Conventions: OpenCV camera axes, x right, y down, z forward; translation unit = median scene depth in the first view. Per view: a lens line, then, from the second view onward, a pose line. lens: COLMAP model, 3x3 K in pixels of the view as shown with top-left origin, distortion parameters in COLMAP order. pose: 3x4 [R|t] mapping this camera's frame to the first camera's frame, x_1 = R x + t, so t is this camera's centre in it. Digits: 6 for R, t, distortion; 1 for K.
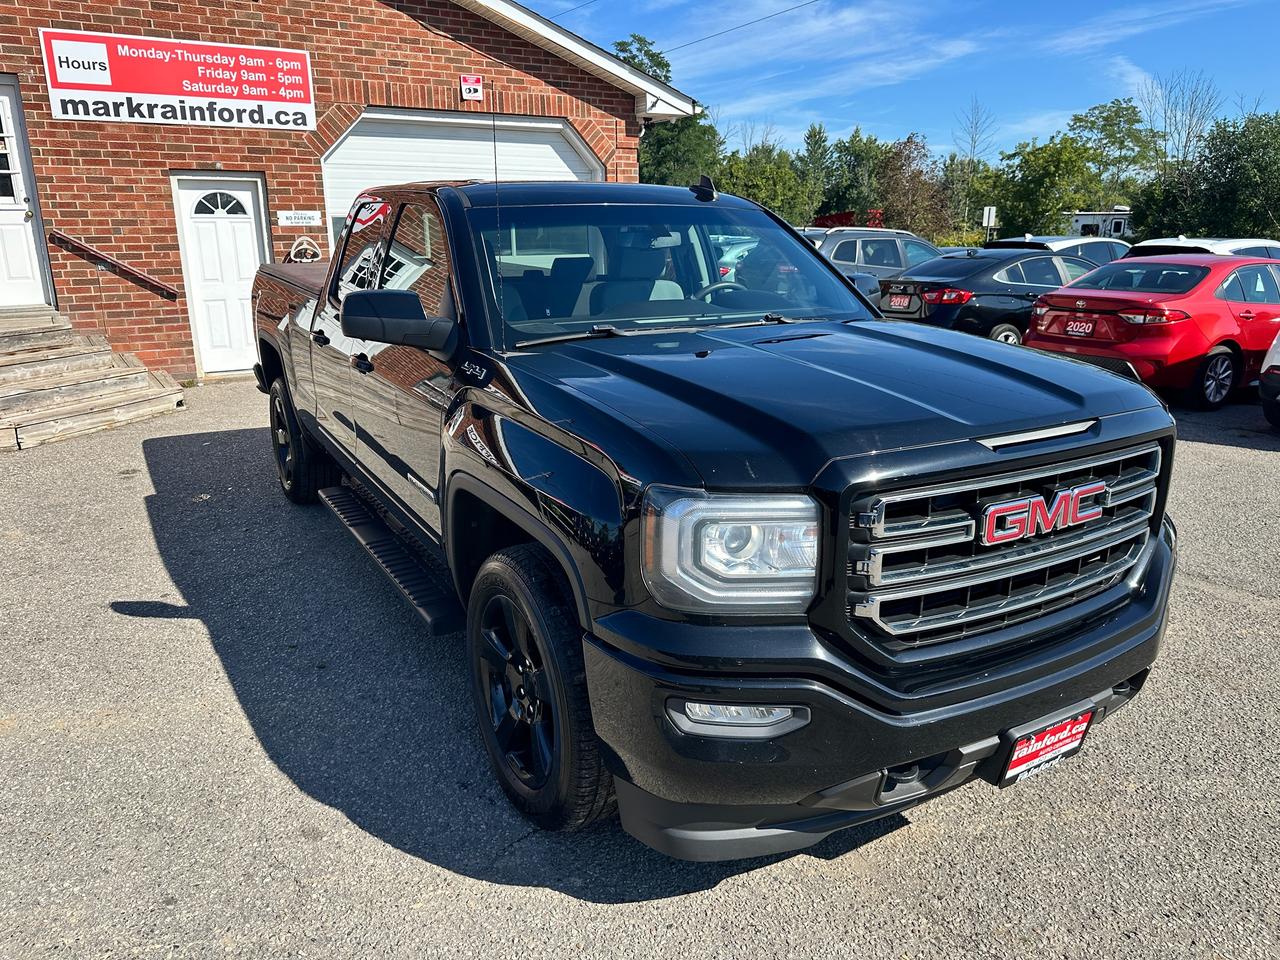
lens RADIAL K [[905.0, 0, 641.6], [0, 905.0, 487.3], [0, 0, 1]] dist [-0.008863, -0.005109]
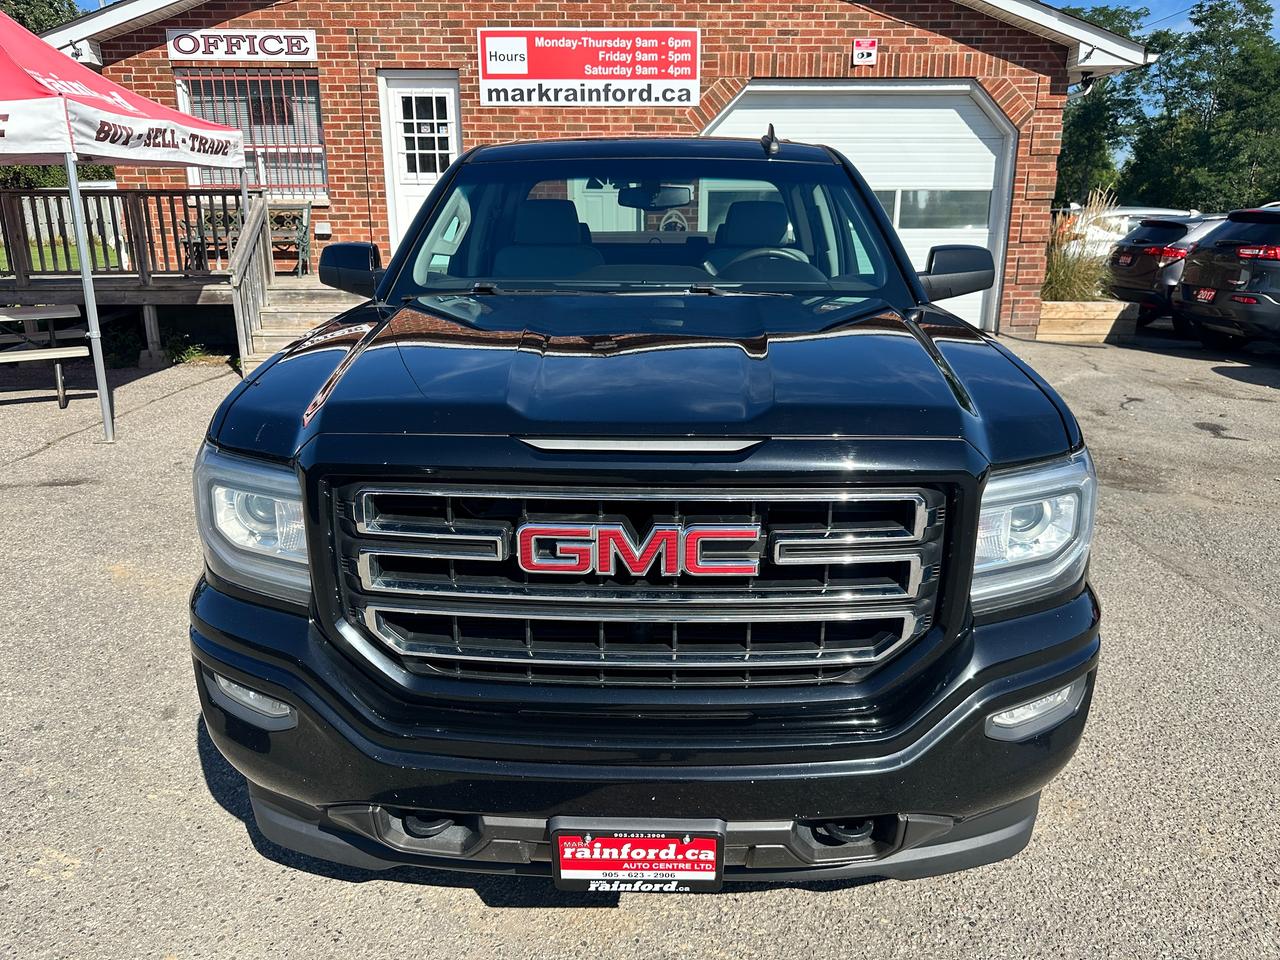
lens RADIAL K [[912.7, 0, 642.6], [0, 912.7, 479.7], [0, 0, 1]] dist [0.006615, -0.016637]
pose [[0.861764, 0.145682, -0.485943, 0.160607], [-0.139920, 0.988981, 0.048358, -0.012901], [0.487633, 0.026320, 0.872652, 0.067260]]
